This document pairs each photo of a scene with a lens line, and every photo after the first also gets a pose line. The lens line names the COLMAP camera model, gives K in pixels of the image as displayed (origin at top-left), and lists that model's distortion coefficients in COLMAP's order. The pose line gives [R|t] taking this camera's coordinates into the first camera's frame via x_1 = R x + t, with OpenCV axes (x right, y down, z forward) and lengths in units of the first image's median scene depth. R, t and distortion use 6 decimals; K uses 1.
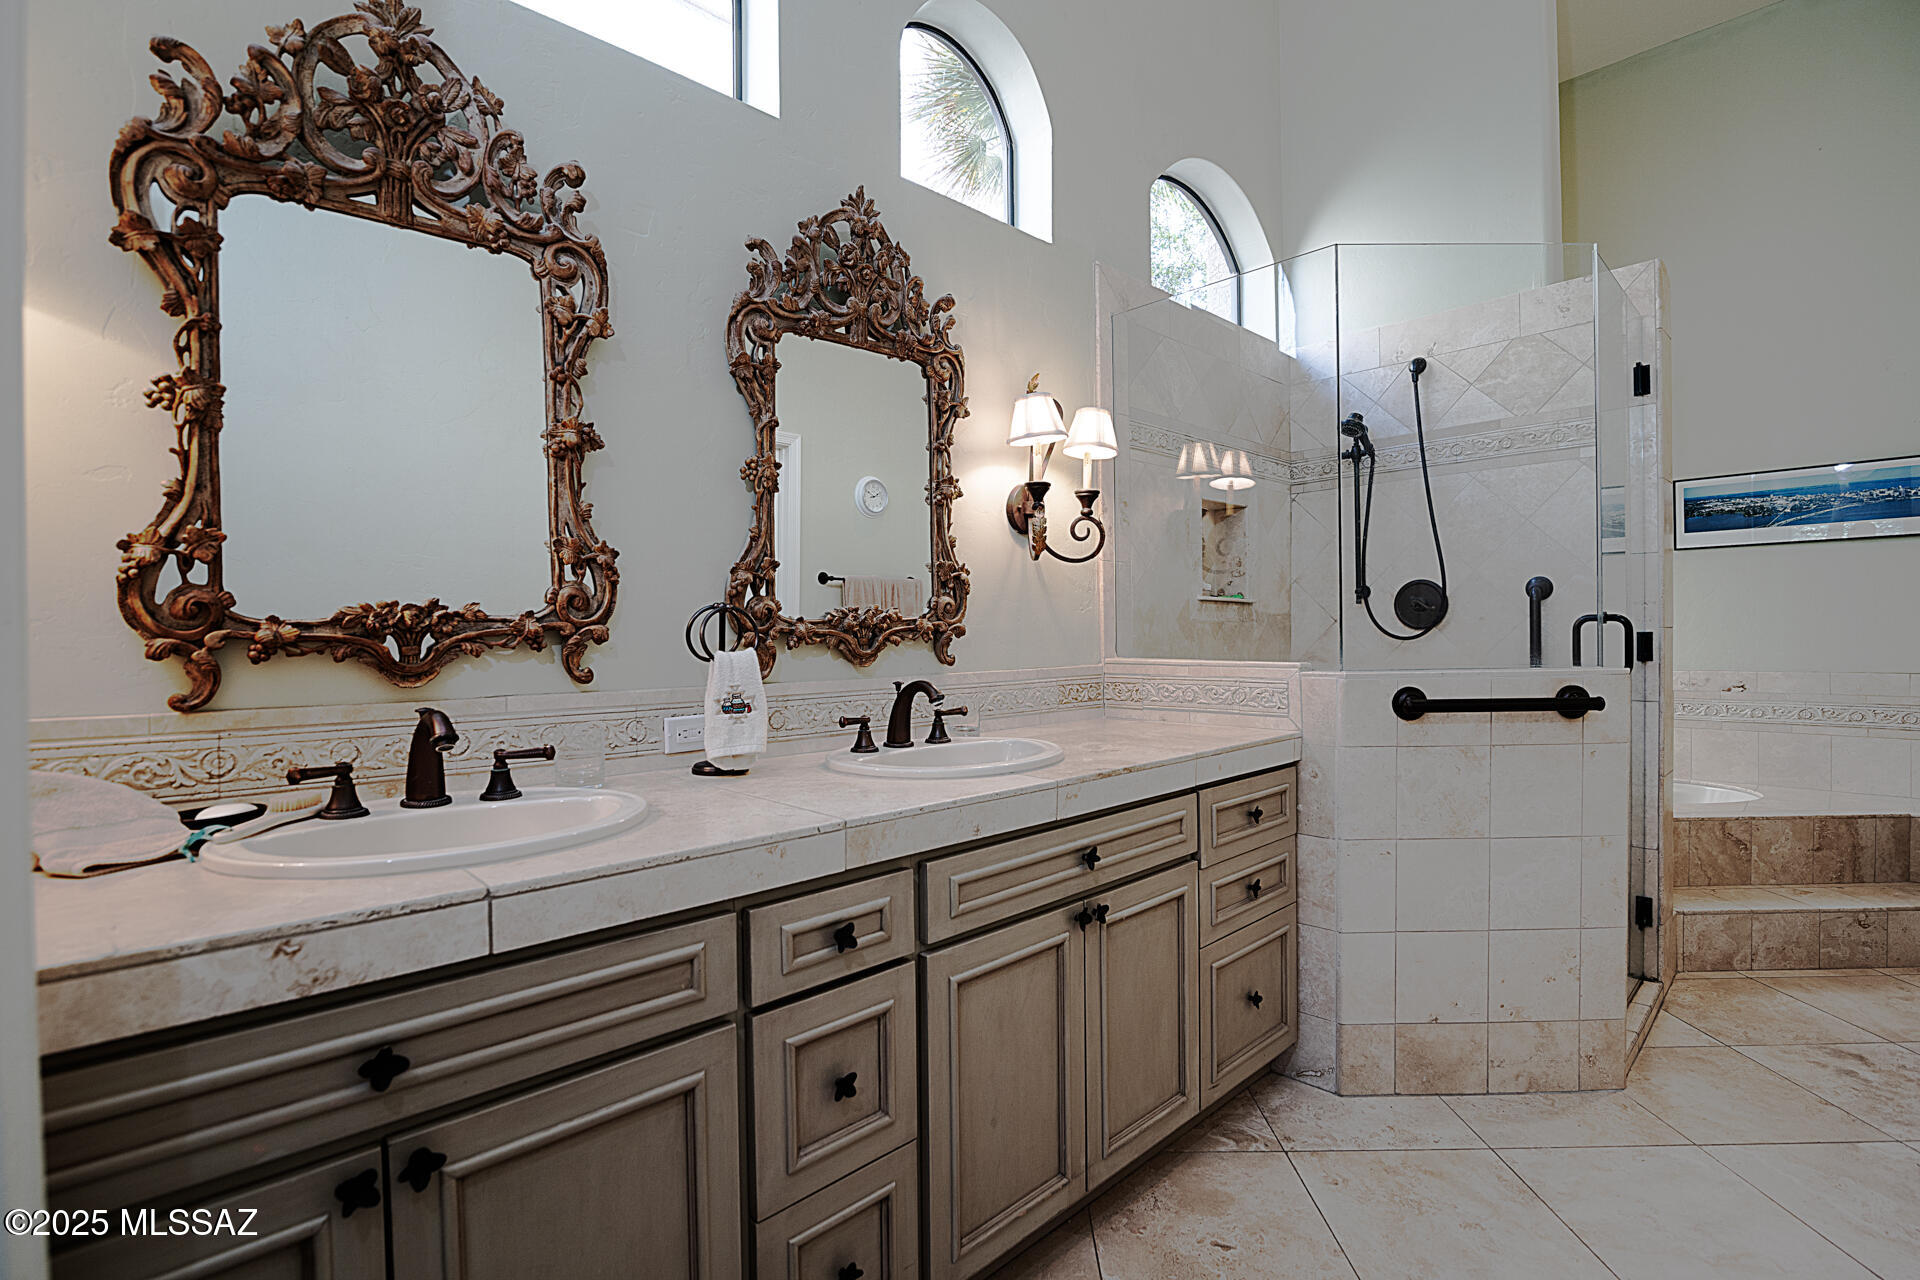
lens RADIAL K [[885.1, 0, 958.0], [0, 885.1, 640.4], [0, 0, 1]] dist [-0.017818, 0.000686]
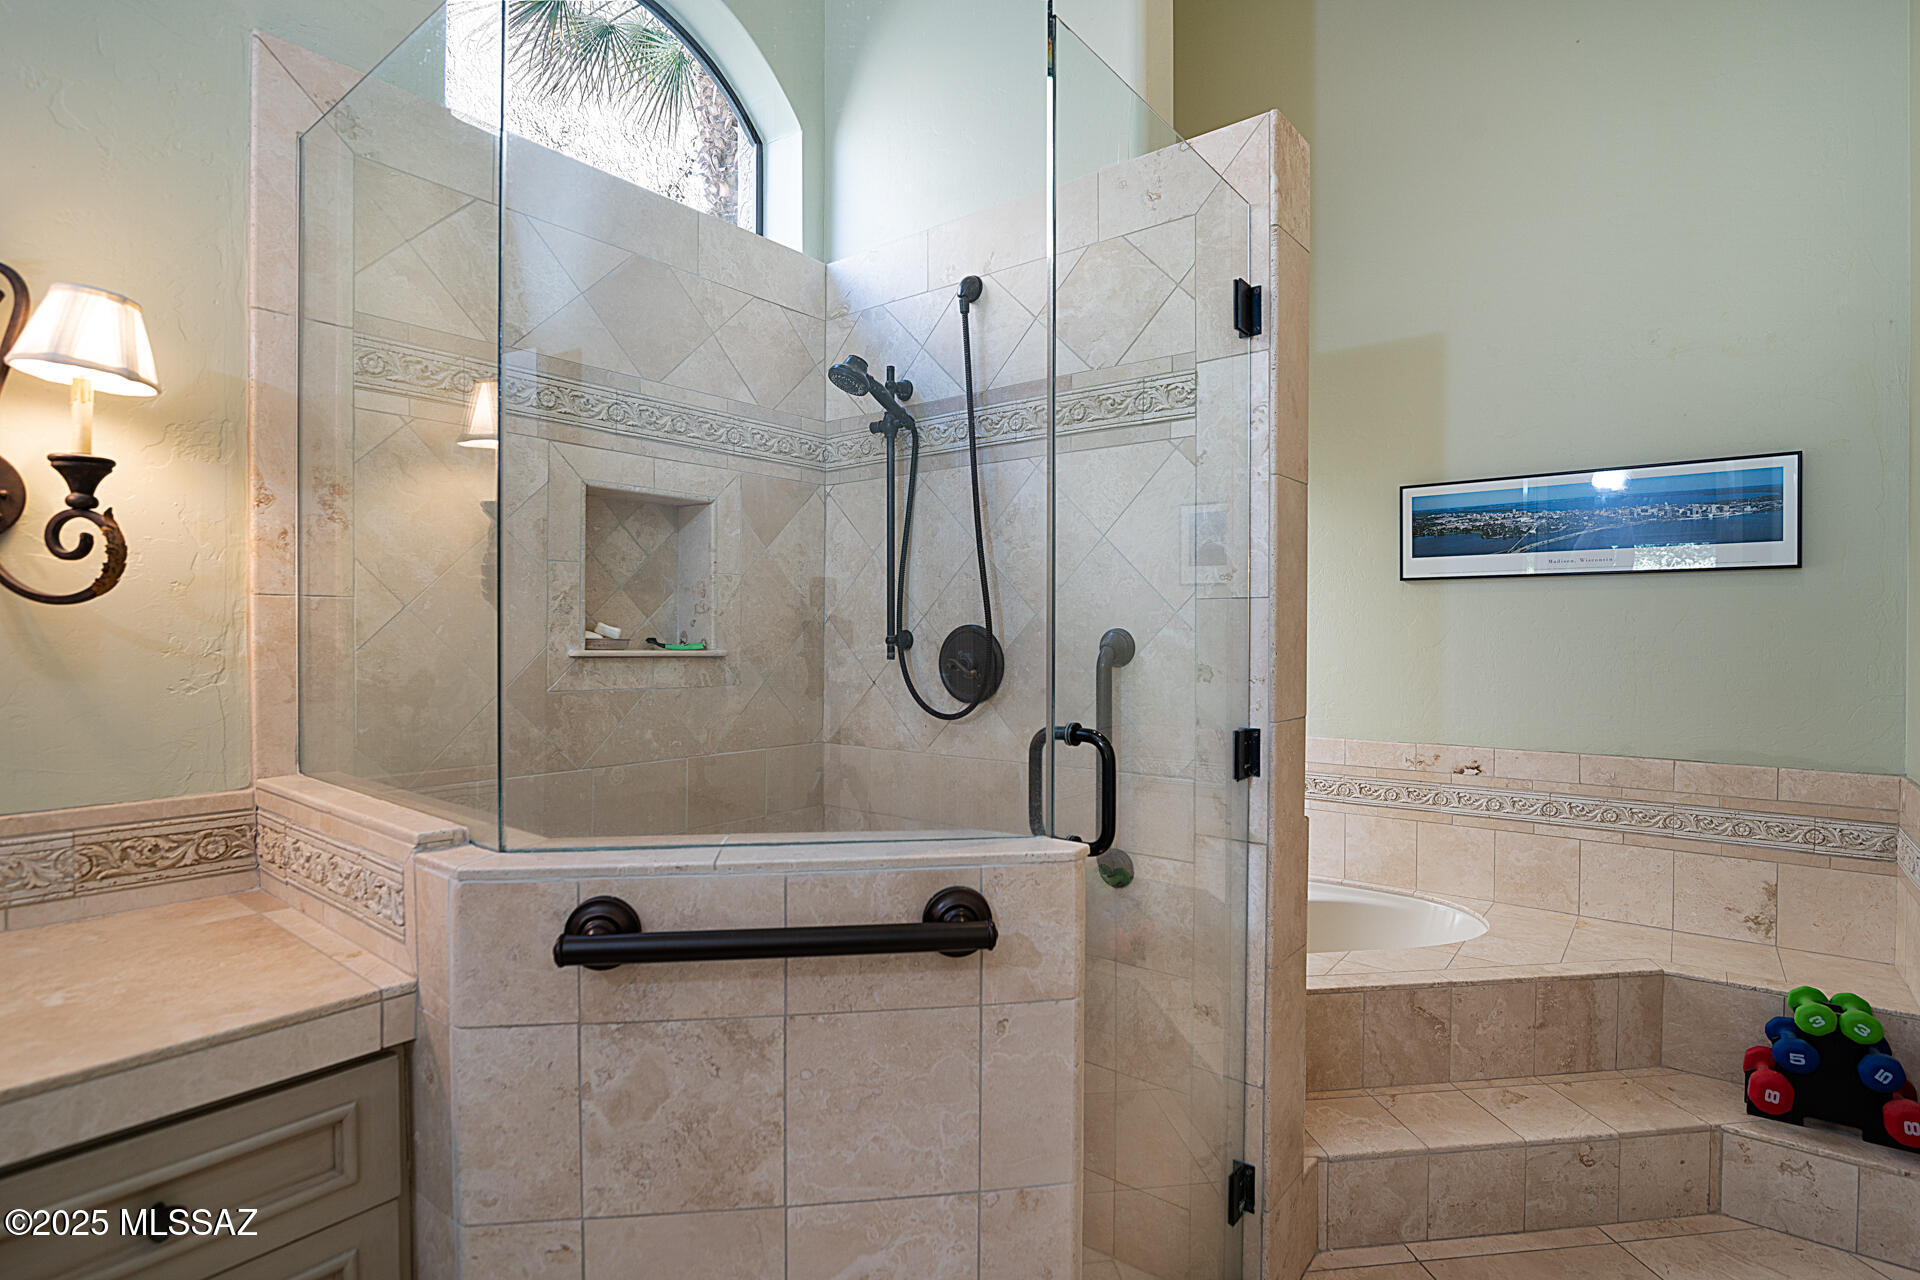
lens RADIAL K [[935.6, 0, 960.8], [0, 935.6, 642.1], [0, 0, 1]] dist [-0.016033, -0.000672]
pose [[0.990850, 0.013505, 0.134292, 0.431967], [-0.013552, 0.999908, -0.000567, -0.056960], [-0.134287, -0.001258, 0.990942, 0.335470]]
